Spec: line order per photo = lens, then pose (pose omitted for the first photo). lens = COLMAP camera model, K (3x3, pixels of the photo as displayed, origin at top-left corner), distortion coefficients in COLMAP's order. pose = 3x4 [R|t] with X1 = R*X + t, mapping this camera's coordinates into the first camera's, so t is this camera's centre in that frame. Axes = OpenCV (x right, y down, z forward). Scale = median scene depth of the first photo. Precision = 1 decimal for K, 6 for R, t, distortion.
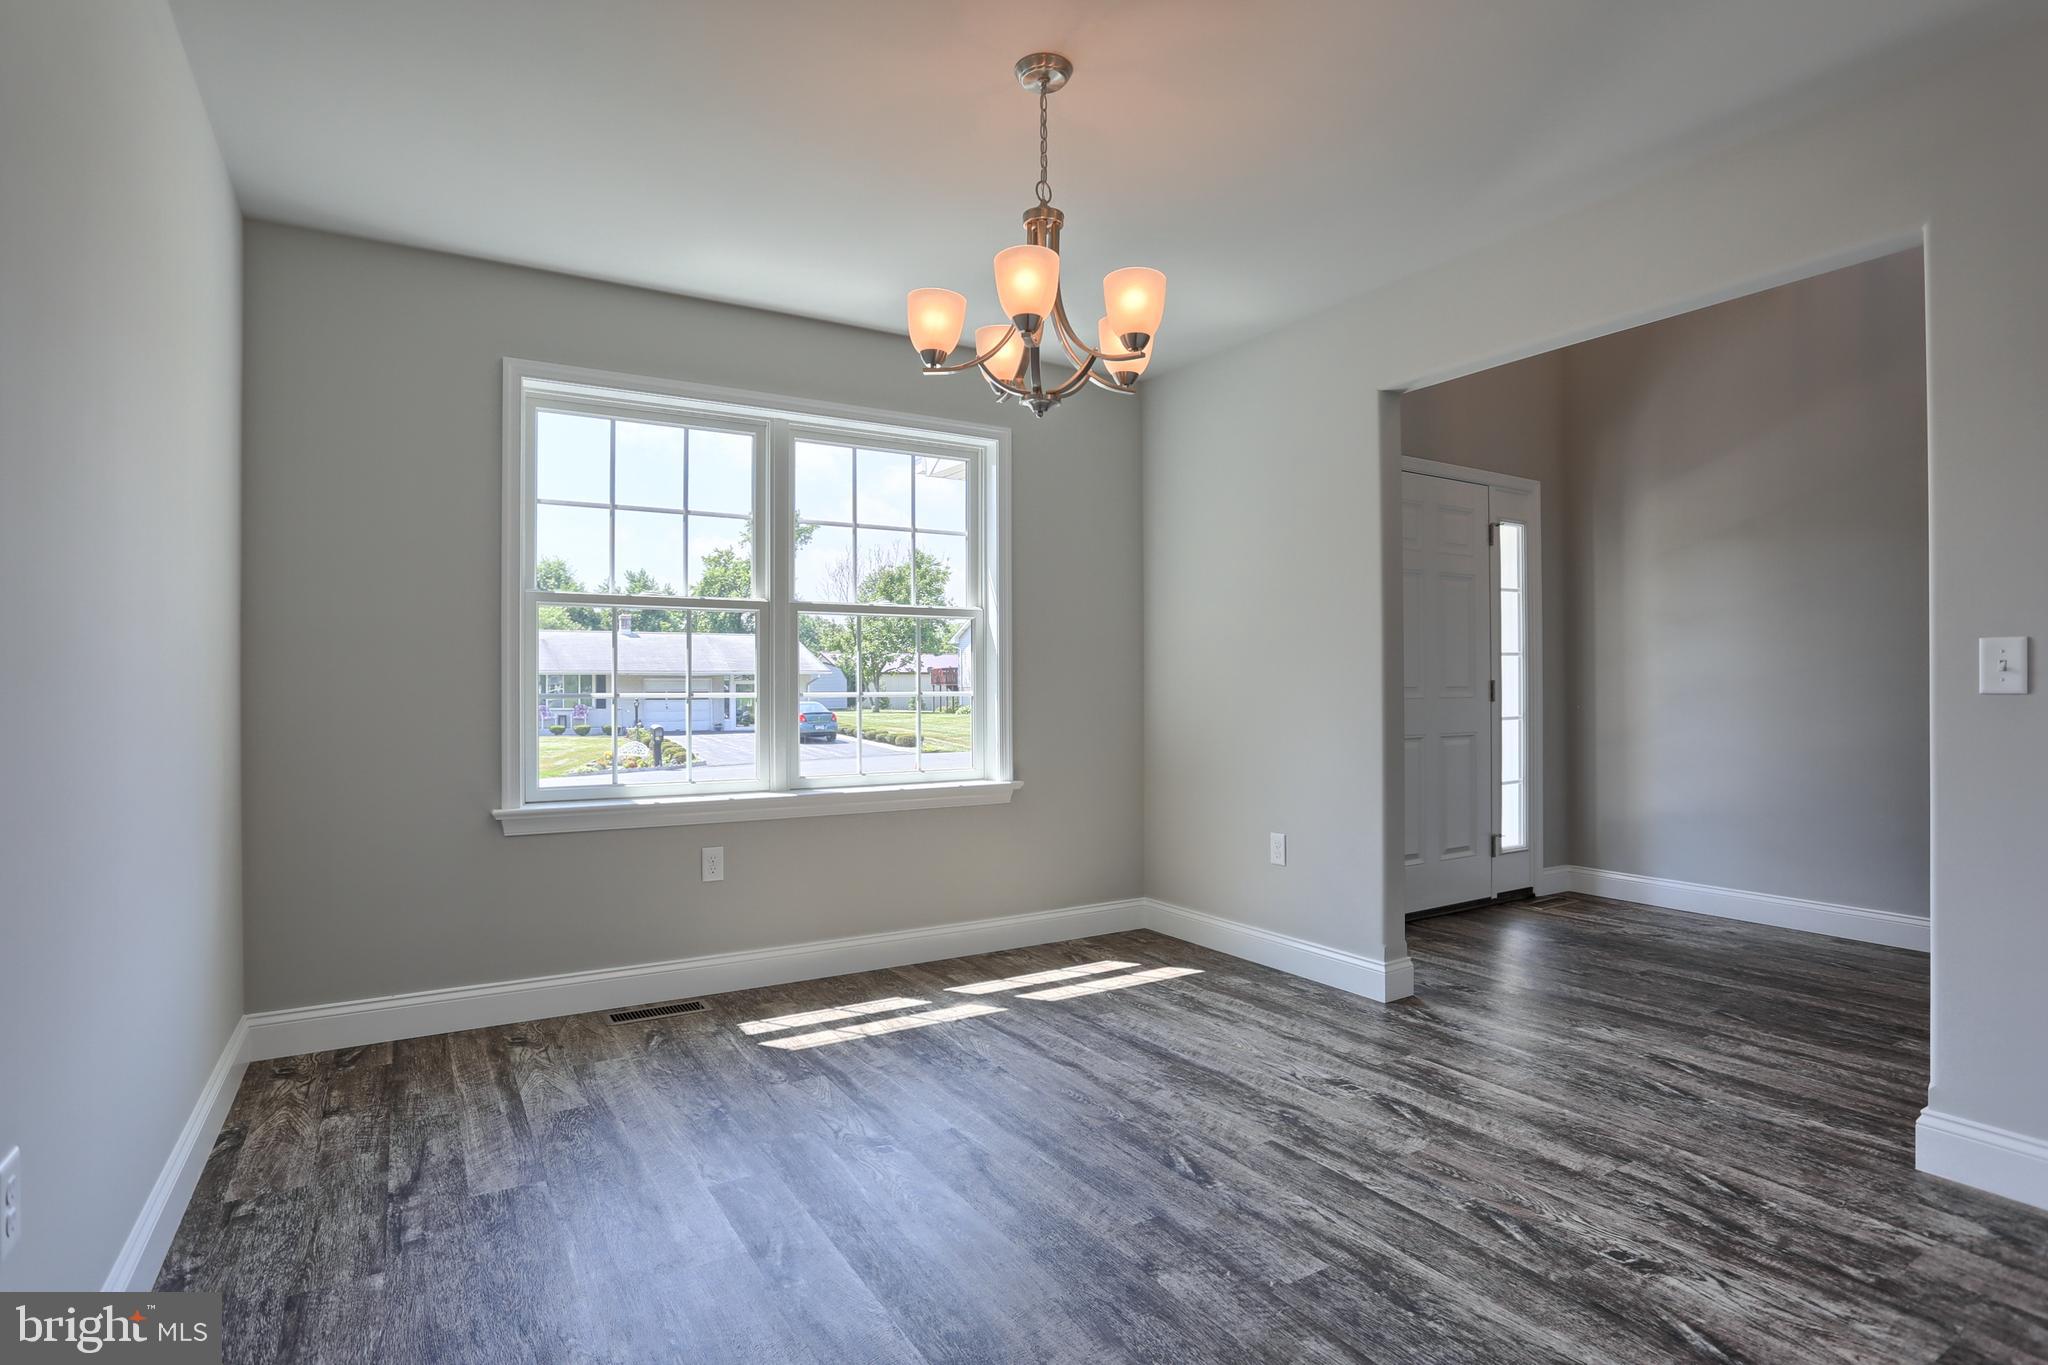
lens RADIAL K [[1008.5, 0, 1024.0], [0, 1008.5, 682.5], [0, 0, 1]] dist [-0.060202, 0.029886]
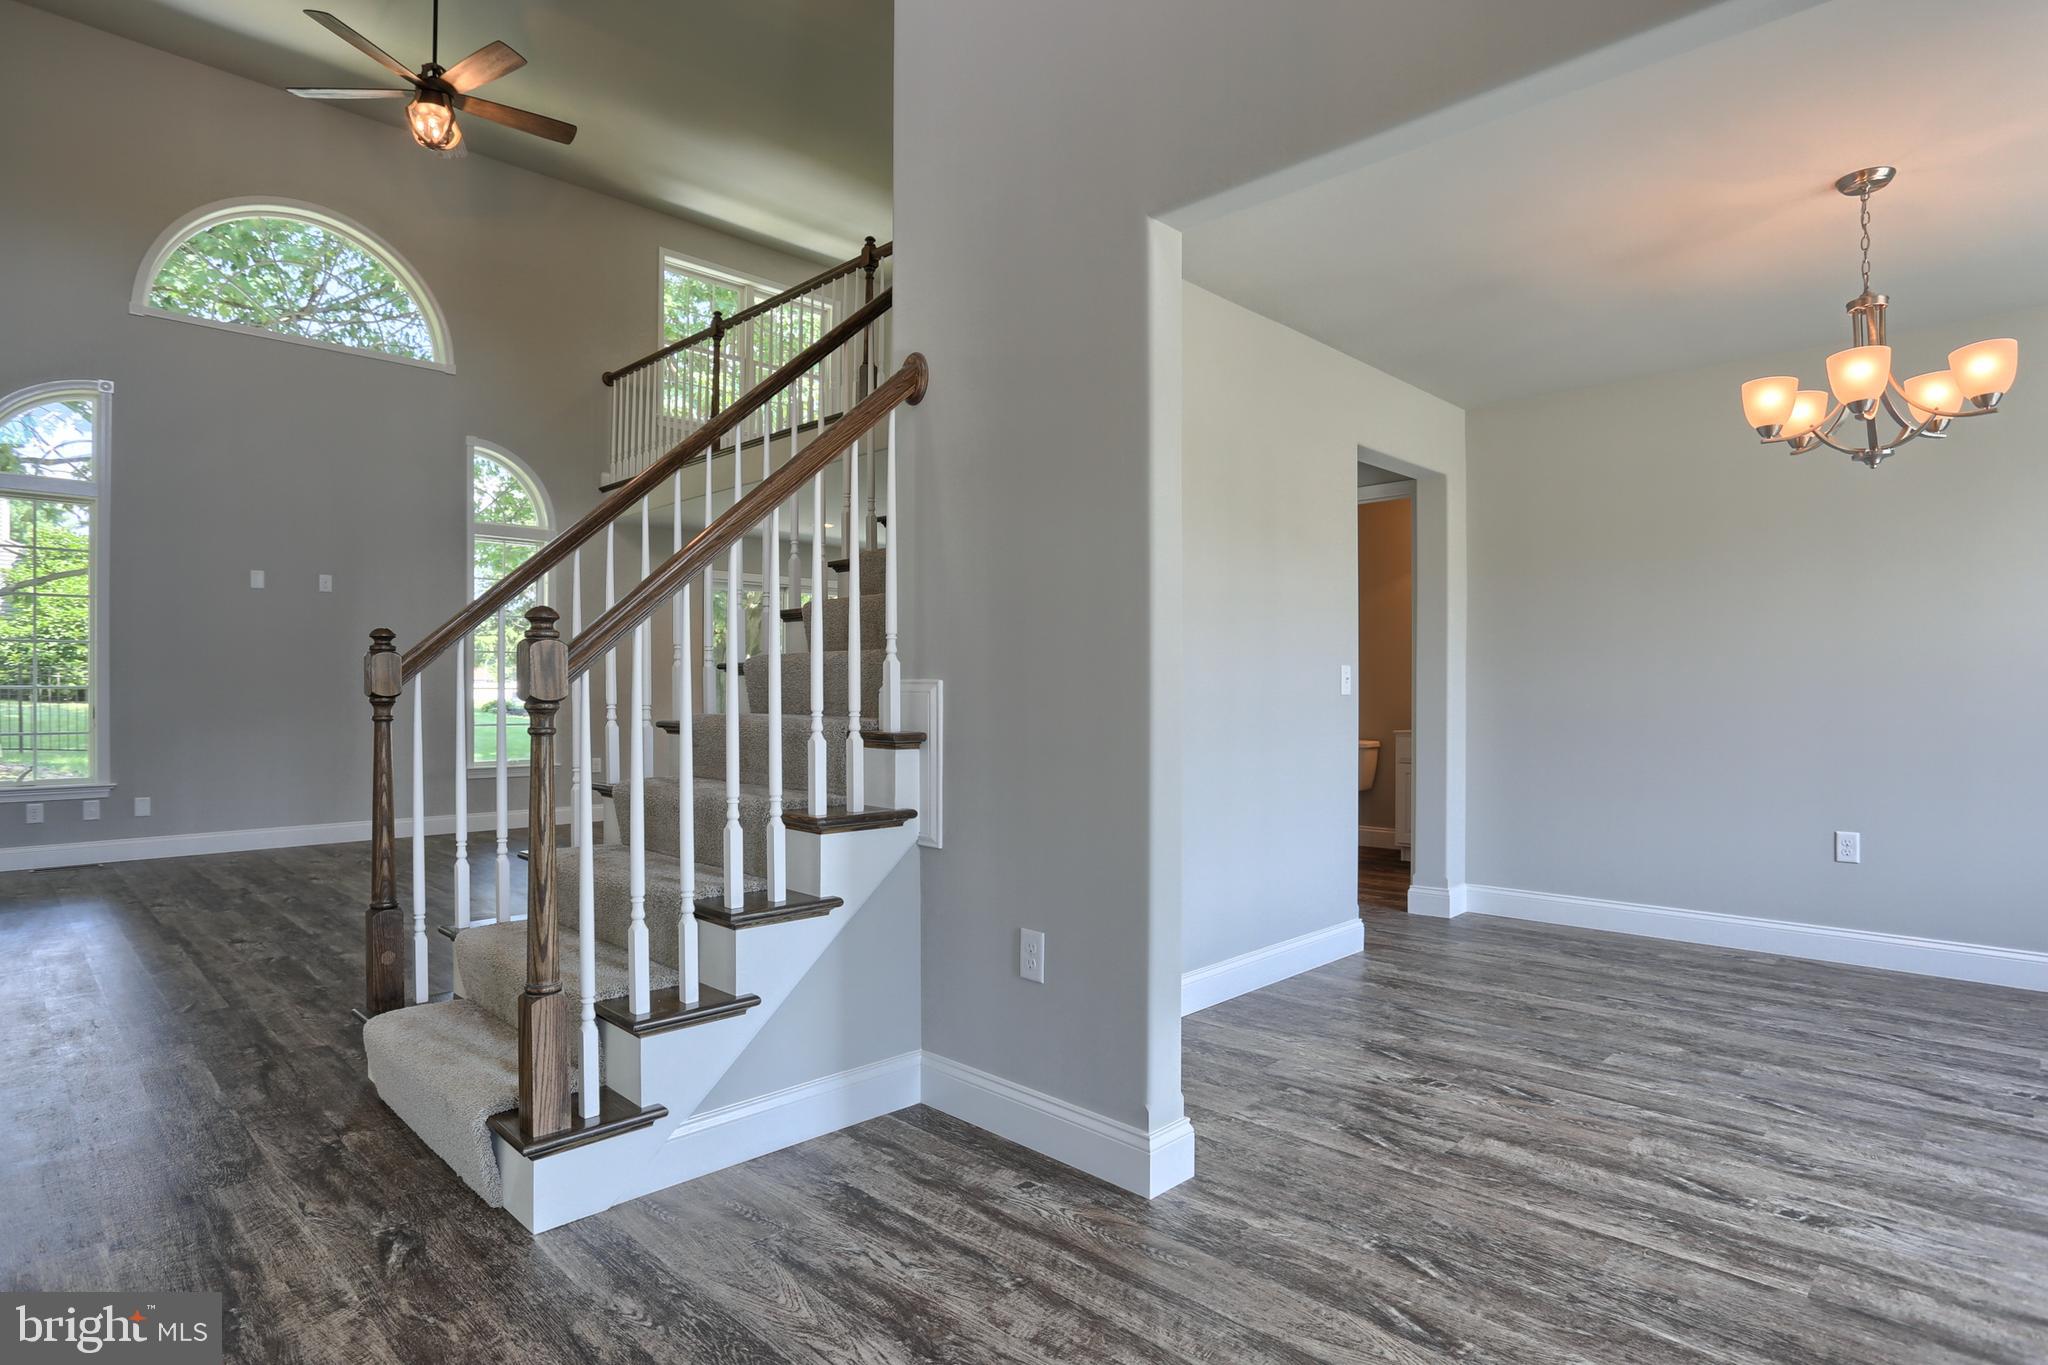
lens RADIAL K [[1082.4, 0, 1004.4], [0, 1082.4, 673.5], [0, 0, 1]] dist [-0.055748, 0.023805]
pose [[-0.971537, 0.001648, -0.236883, 1.206620], [0.006404, 0.999793, -0.019310, 0.004057], [0.236802, -0.020277, -0.971346, 1.798157]]
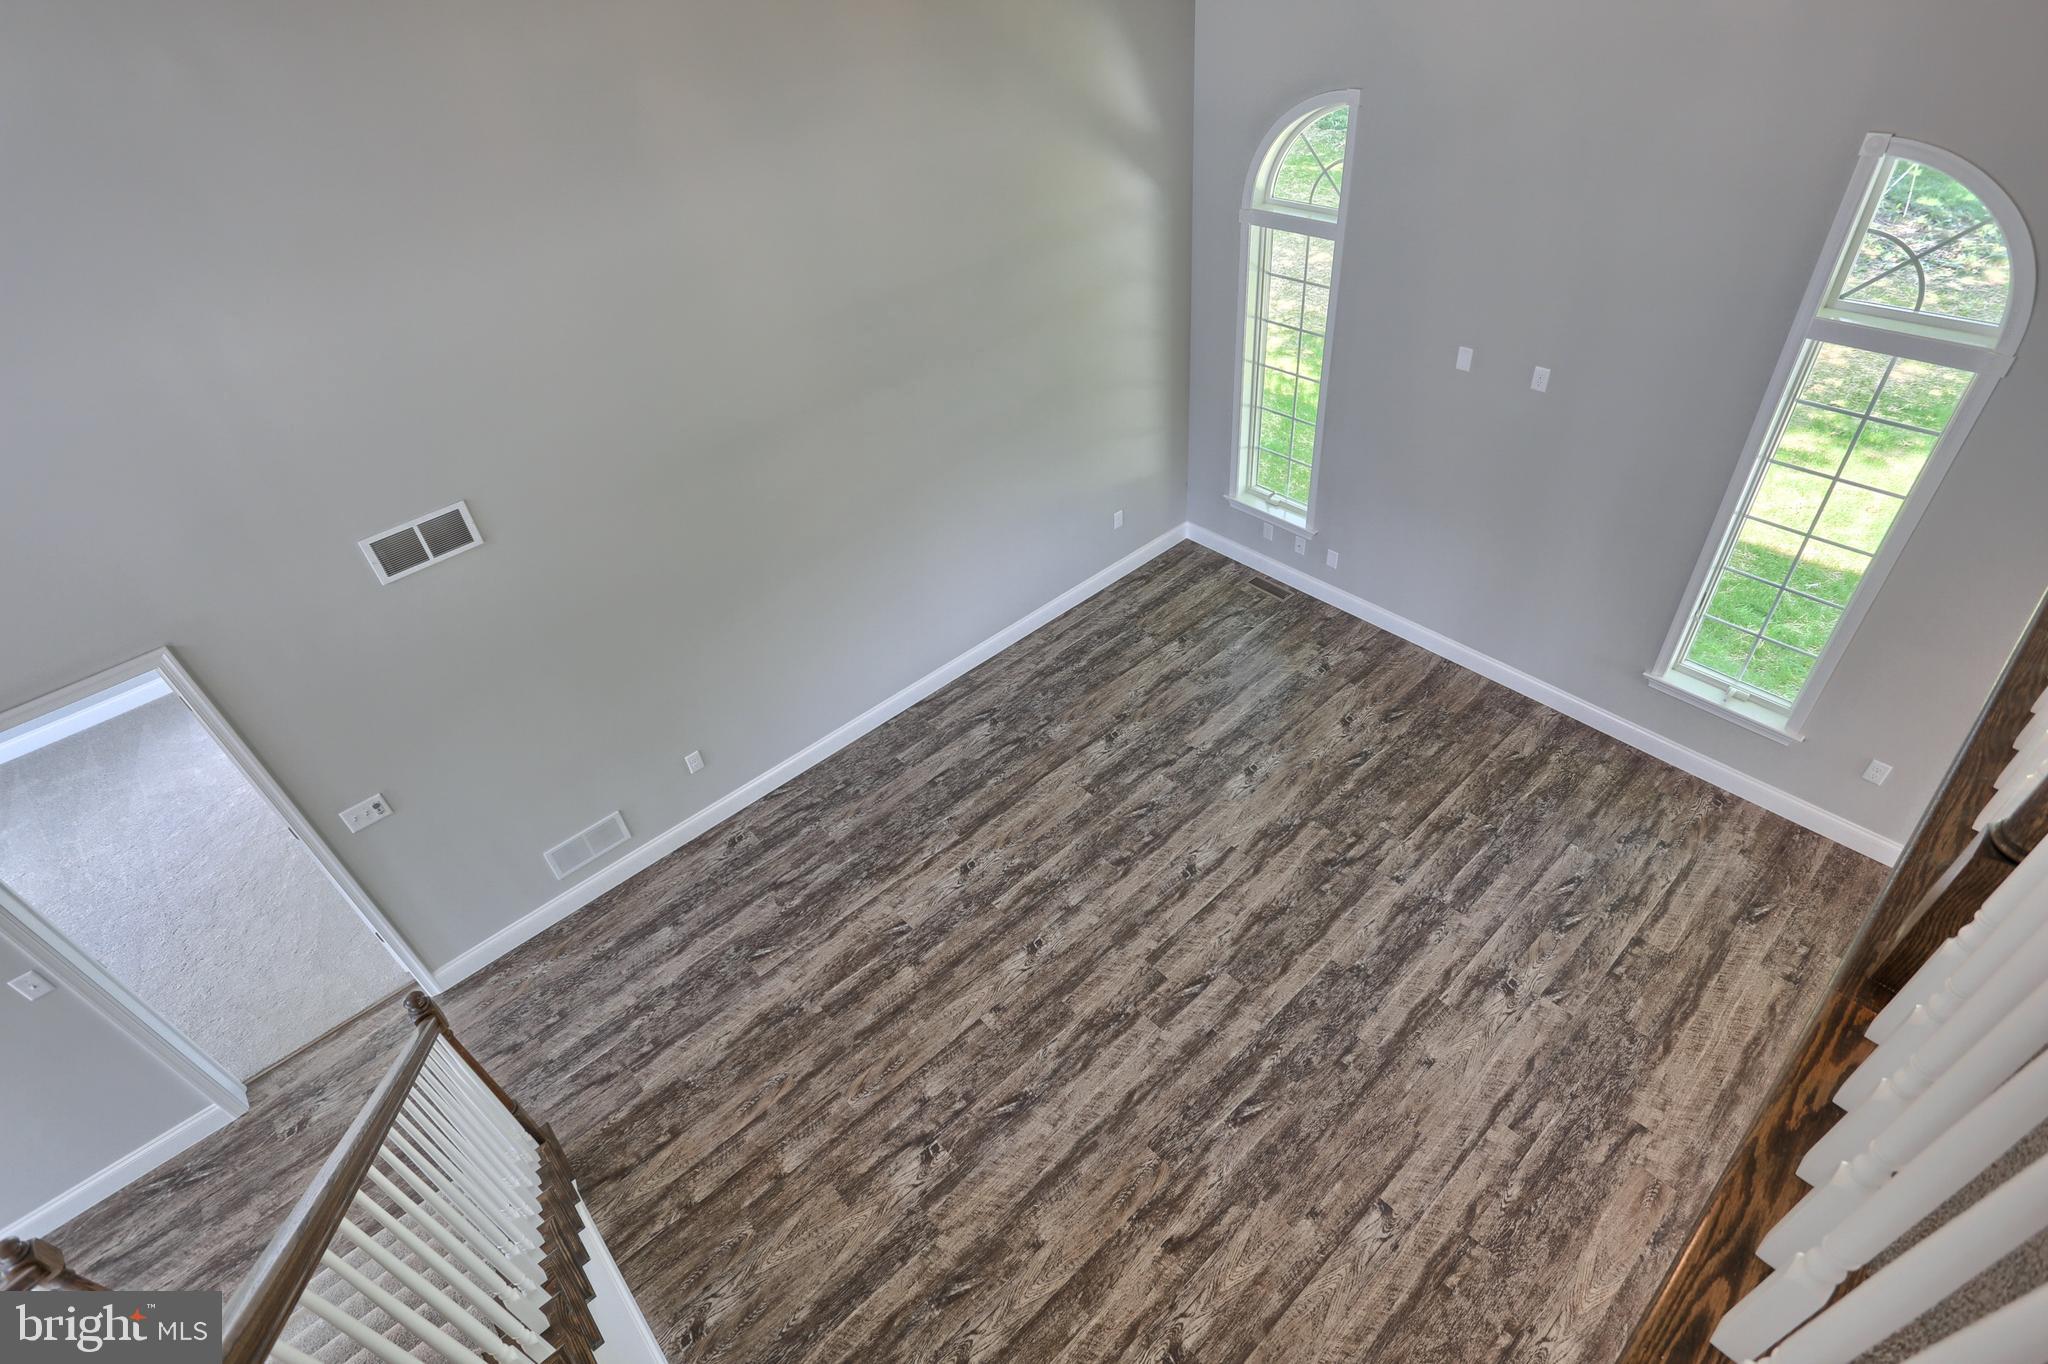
lens RADIAL K [[1008.5, 0, 1024.0], [0, 1008.5, 682.0], [0, 0, 1]] dist [-0.060202, 0.029886]
pose [[-0.185634, -0.615886, 0.765653, 0.684969], [0.074685, 0.768099, 0.635961, -1.198697], [-0.979777, 0.175239, -0.096587, -0.324526]]
